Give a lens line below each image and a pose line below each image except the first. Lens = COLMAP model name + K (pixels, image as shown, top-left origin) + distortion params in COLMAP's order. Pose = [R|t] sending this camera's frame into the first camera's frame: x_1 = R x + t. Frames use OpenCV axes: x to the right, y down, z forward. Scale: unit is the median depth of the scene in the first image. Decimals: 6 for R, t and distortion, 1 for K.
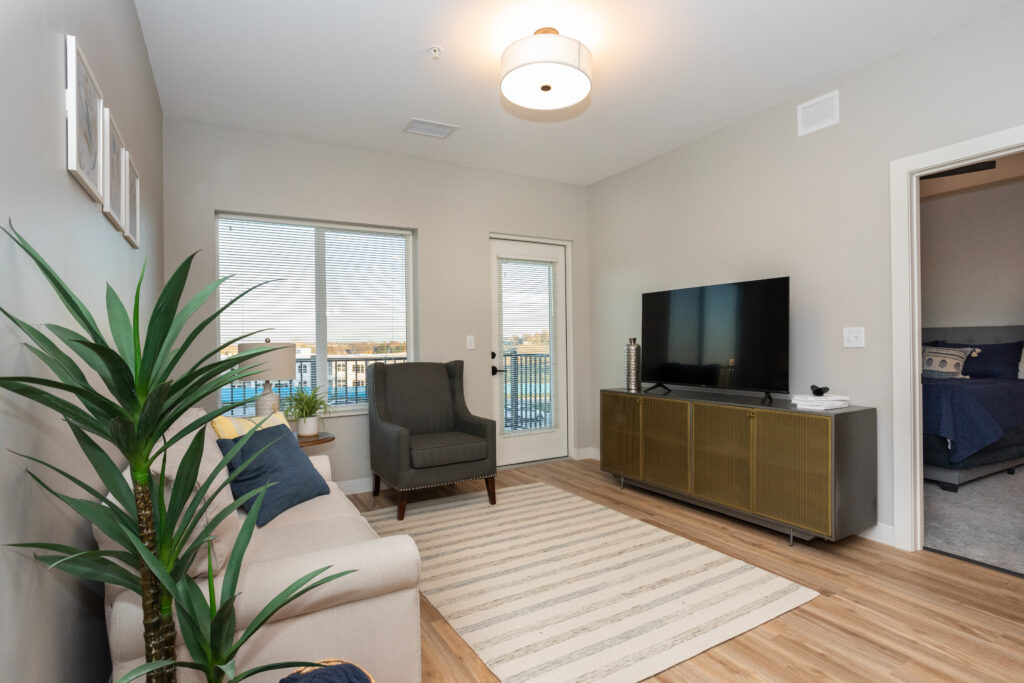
lens RADIAL K [[500.8, 0, 512.0], [0, 500.8, 341.5], [0, 0, 1]] dist [-0.039145, 0.018581]
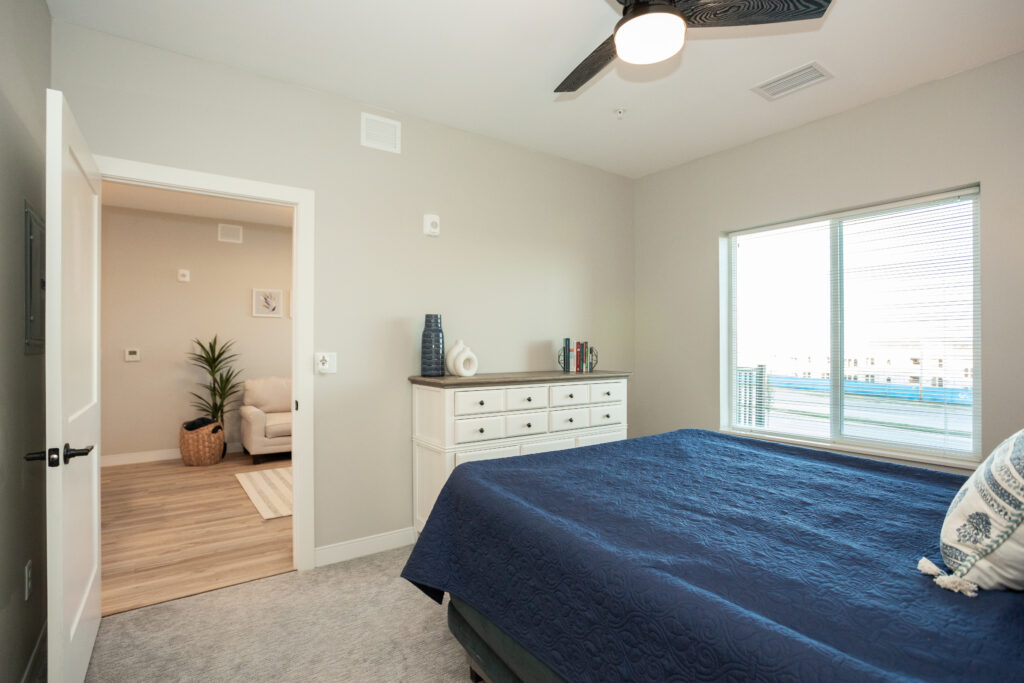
lens RADIAL K [[500.8, 0, 512.0], [0, 500.8, 341.5], [0, 0, 1]] dist [-0.039145, 0.018581]
pose [[0.115216, 0.011443, -0.993275, 2.326929], [0.000169, 0.999933, 0.011539, -0.085011], [0.993340, -0.001497, 0.115206, 1.624604]]
